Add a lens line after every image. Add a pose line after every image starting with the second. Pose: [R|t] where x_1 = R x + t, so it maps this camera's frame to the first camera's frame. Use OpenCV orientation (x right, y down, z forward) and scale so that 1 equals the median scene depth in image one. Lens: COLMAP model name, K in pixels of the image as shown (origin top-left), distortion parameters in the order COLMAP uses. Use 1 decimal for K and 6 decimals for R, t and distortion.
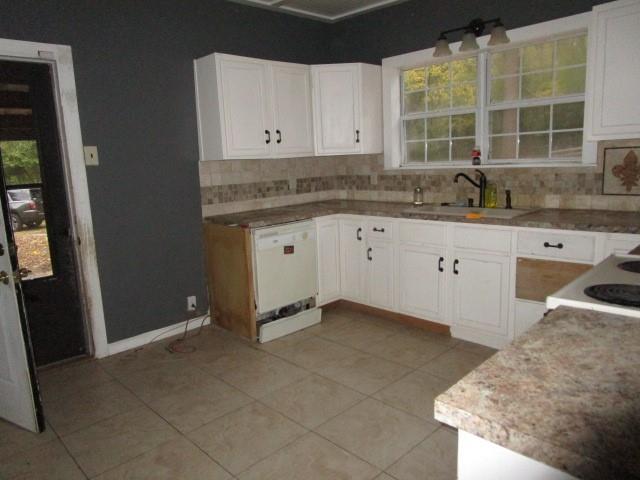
lens RADIAL K [[457.3, 0, 316.4], [0, 457.3, 239.7], [0, 0, 1]] dist [-0.027473, 0.008246]
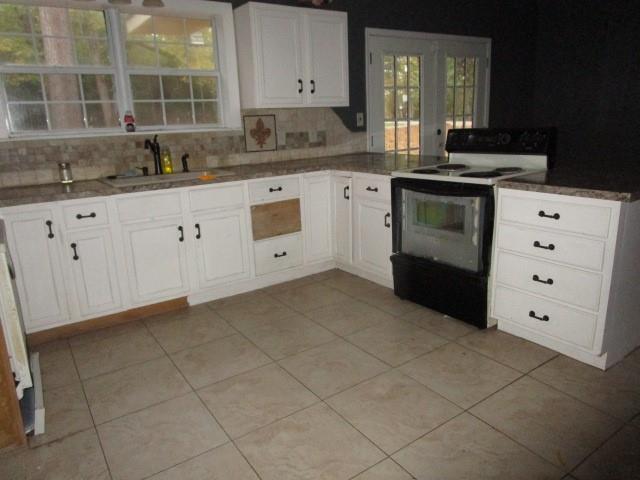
lens RADIAL K [[457.3, 0, 317.6], [0, 457.3, 237.4], [0, 0, 1]] dist [-0.027473, 0.008246]
pose [[0.170526, -0.206483, 0.963476, -0.549541], [0.196396, 0.965301, 0.172114, -0.042641], [-0.965583, 0.159872, 0.205162, 0.497347]]
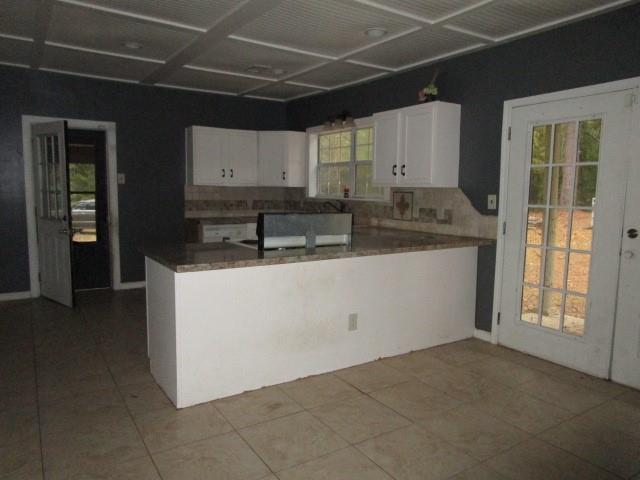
lens RADIAL K [[457.3, 0, 316.2], [0, 457.3, 239.0], [0, 0, 1]] dist [-0.027473, 0.008246]
pose [[0.981103, 0.082747, -0.174900, 0.565600], [-0.093232, 0.994254, -0.052596, 0.076526], [0.169543, 0.067908, 0.983180, -0.610259]]
